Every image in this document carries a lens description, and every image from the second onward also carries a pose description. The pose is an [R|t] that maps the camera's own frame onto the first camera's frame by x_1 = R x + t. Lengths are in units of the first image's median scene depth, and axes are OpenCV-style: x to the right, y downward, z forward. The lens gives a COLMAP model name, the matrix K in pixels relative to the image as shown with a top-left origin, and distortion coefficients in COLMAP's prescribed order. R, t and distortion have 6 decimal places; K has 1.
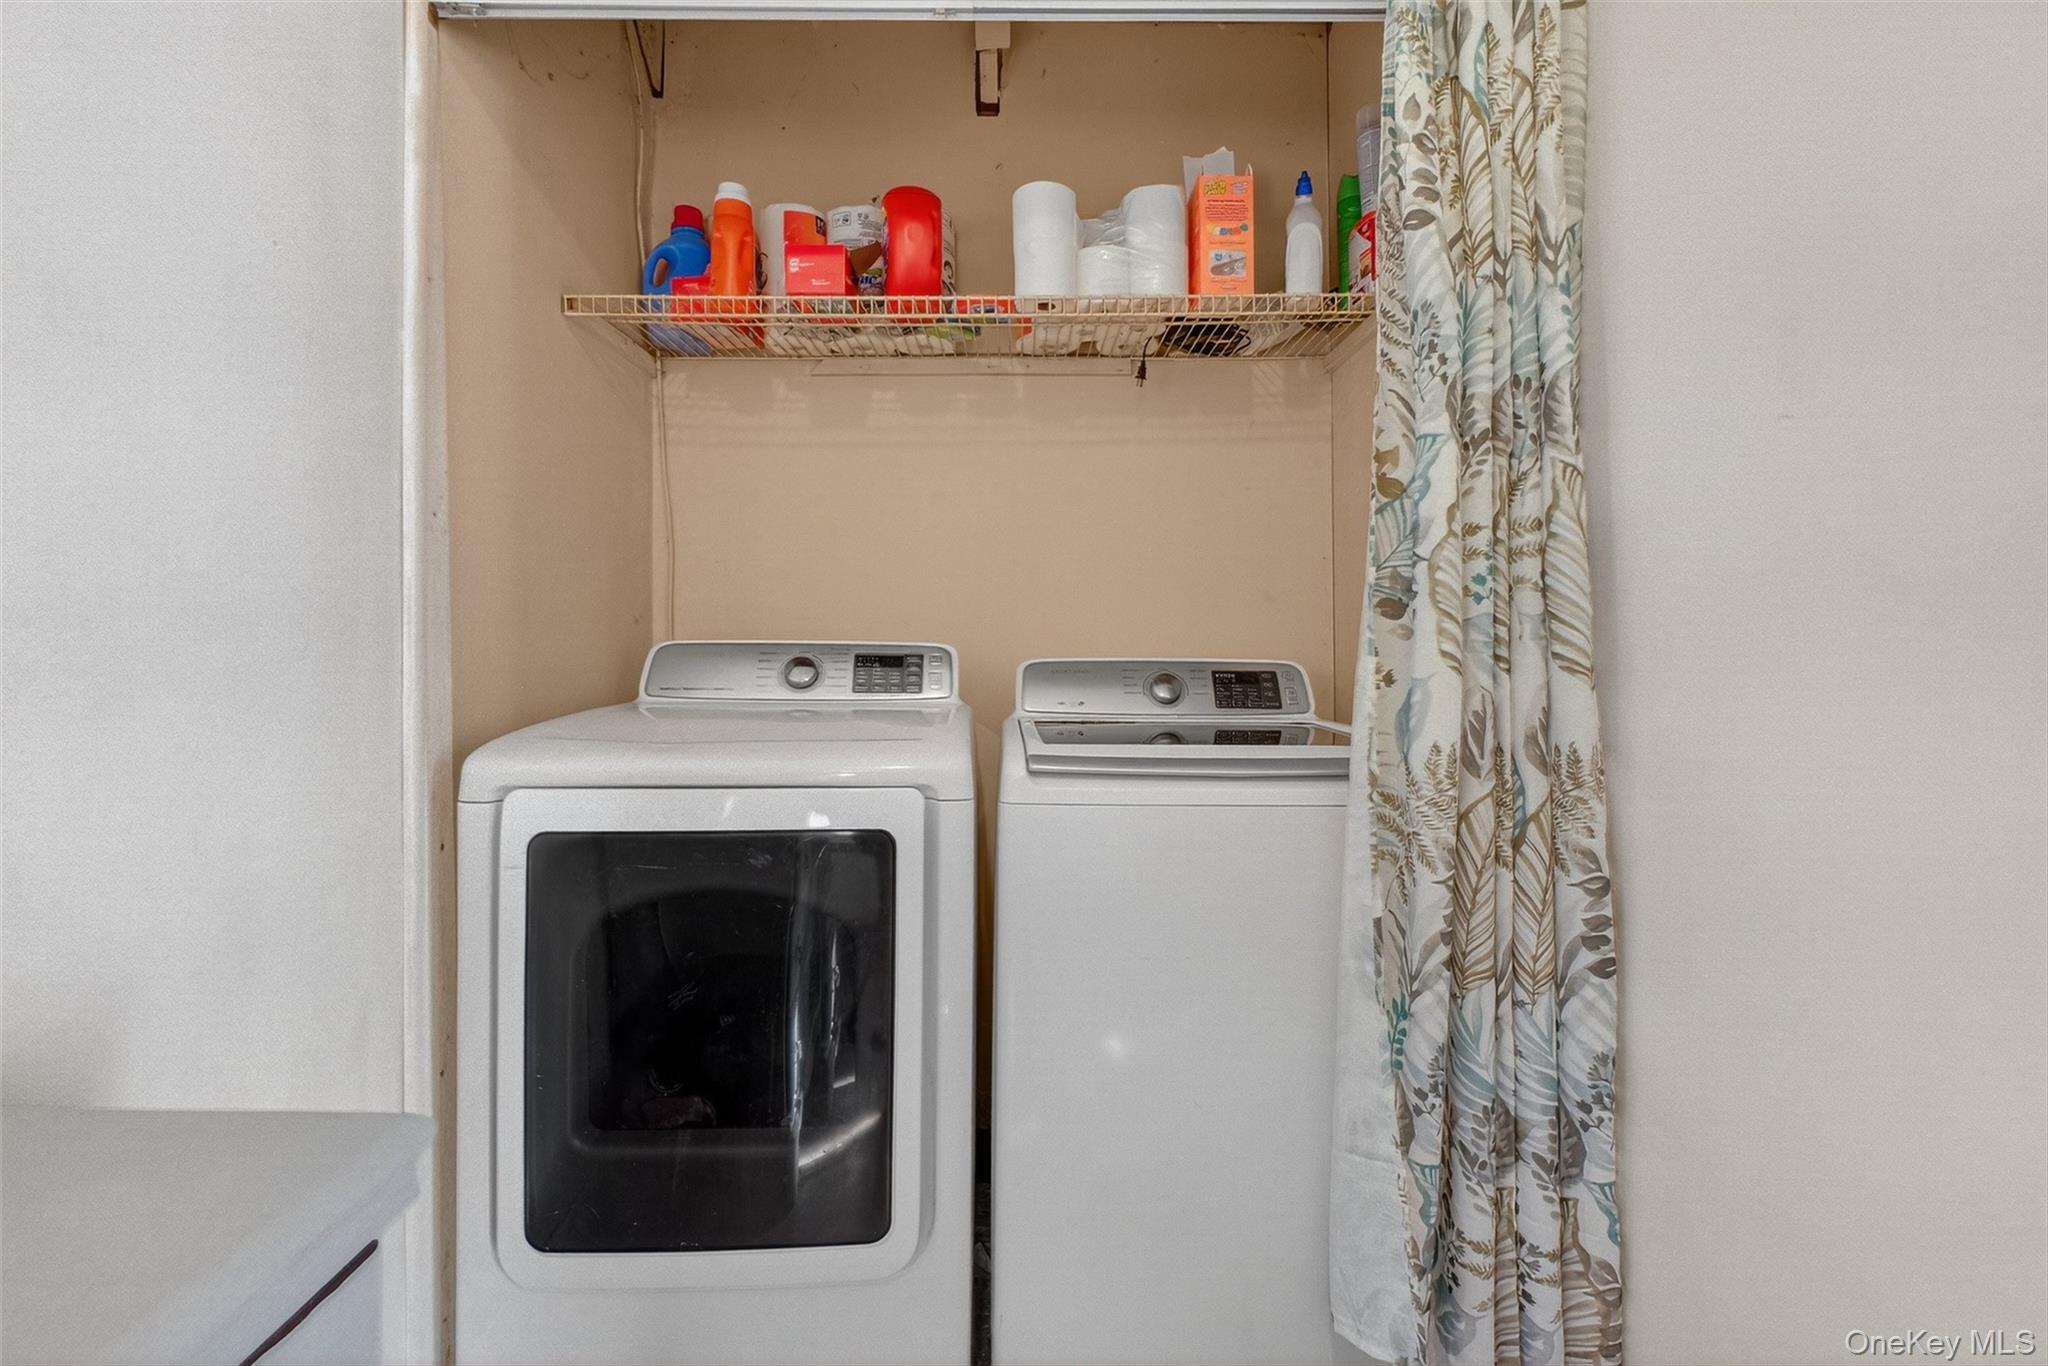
lens RADIAL K [[884.2, 0, 1024.4], [0, 884.2, 644.4], [0, 0, 1]] dist [0.002273, 0.000131]
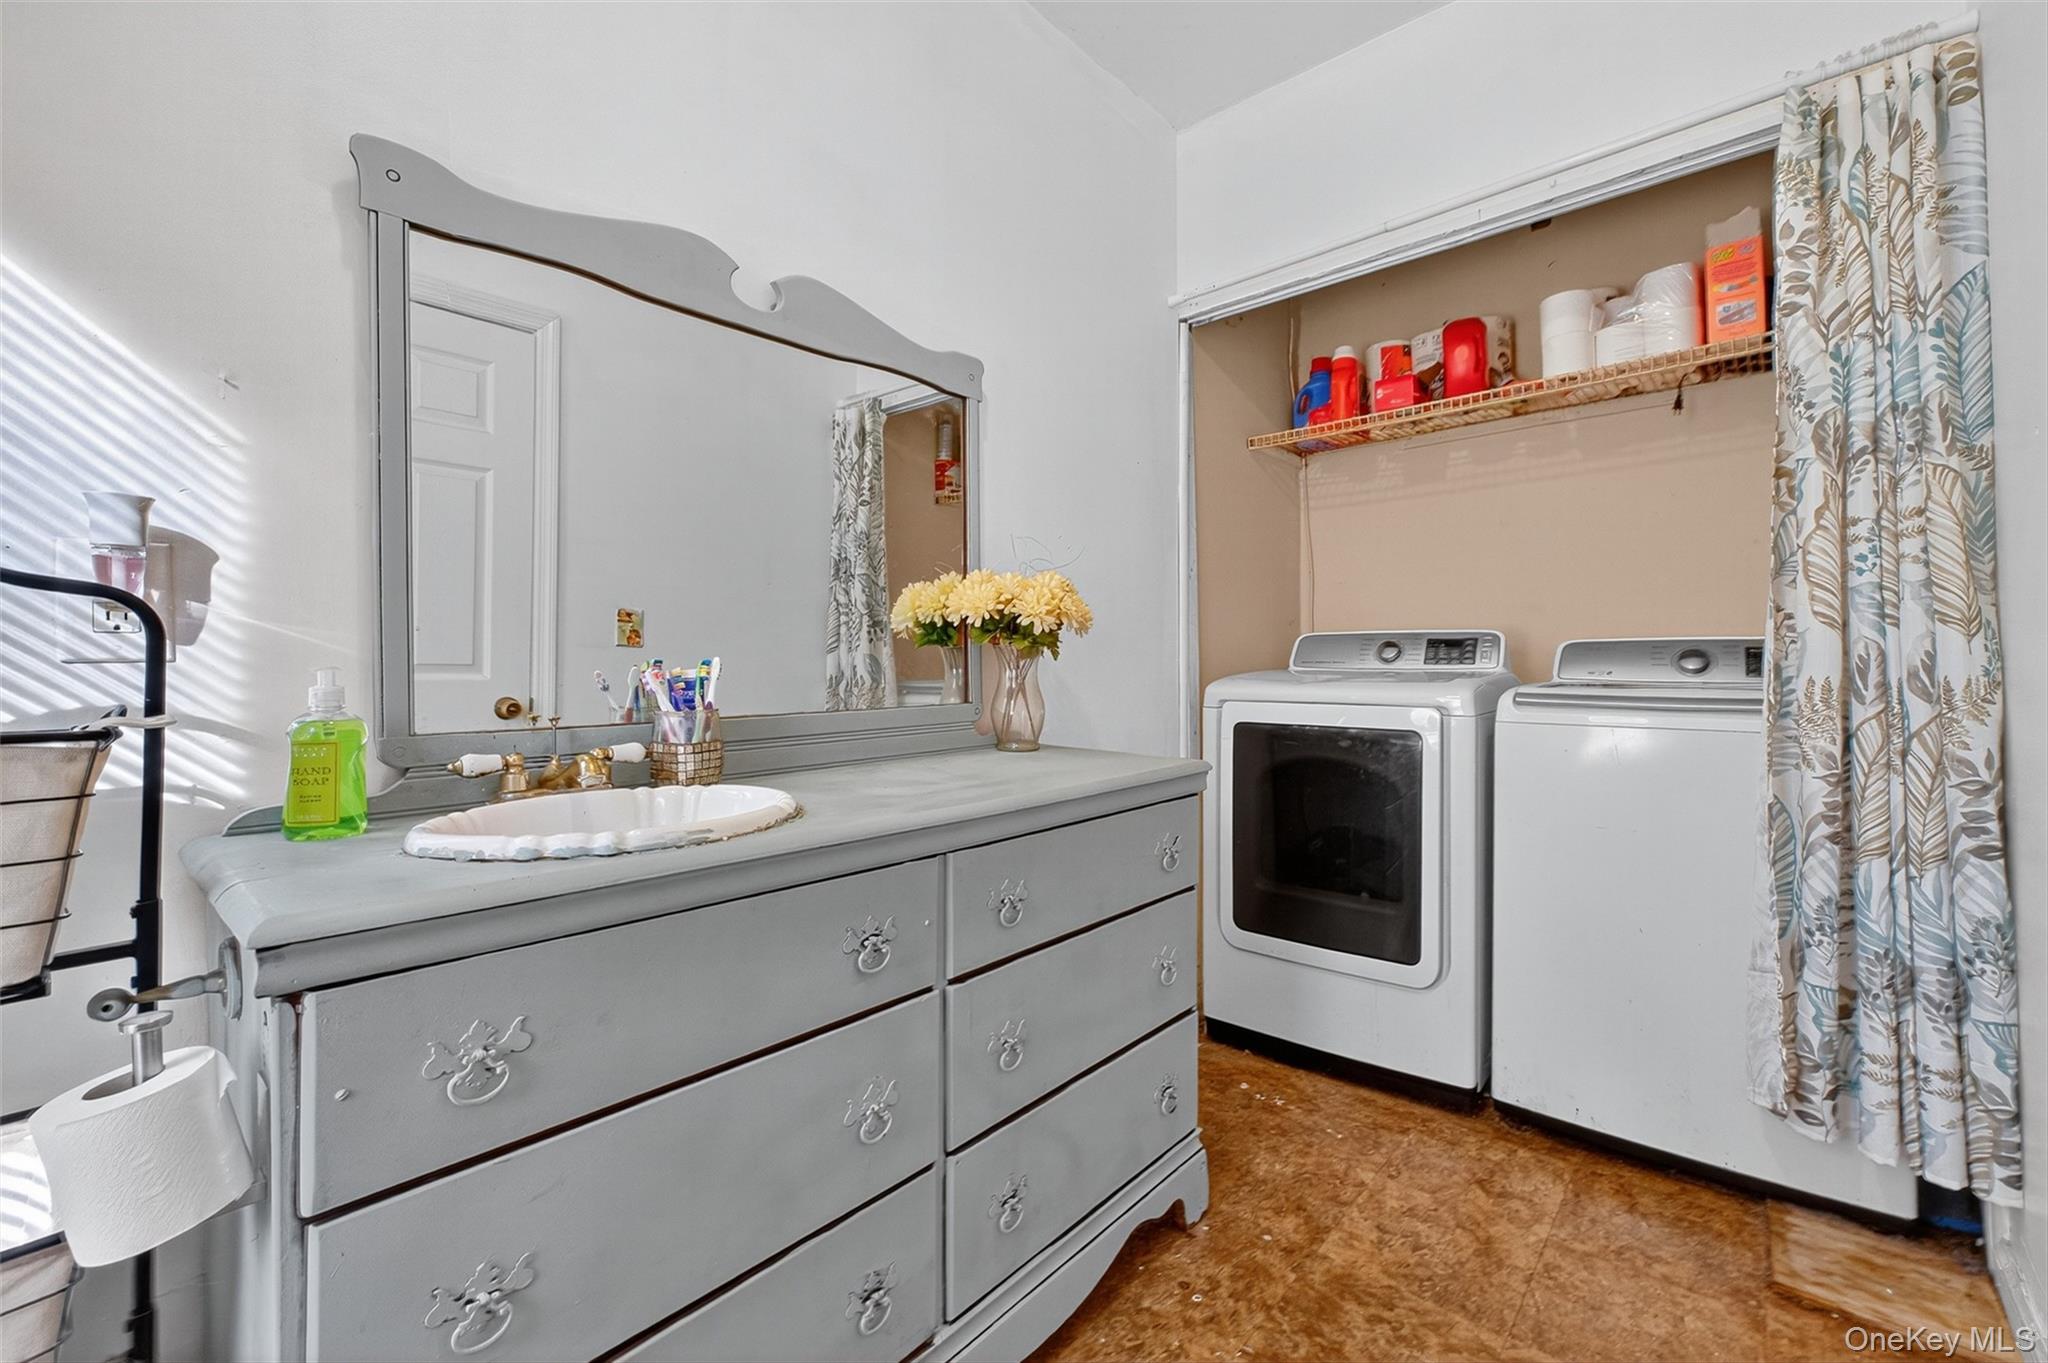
lens RADIAL K [[873.8, 0, 1024.0], [0, 873.8, 681.5], [0, 0, 1]] dist [-0.009574, -0.000537]
pose [[0.738460, 0.002394, -0.674293, 0.453953], [0.010878, 0.999821, 0.015463, 0.080273], [0.674210, -0.018753, 0.738302, -0.833368]]
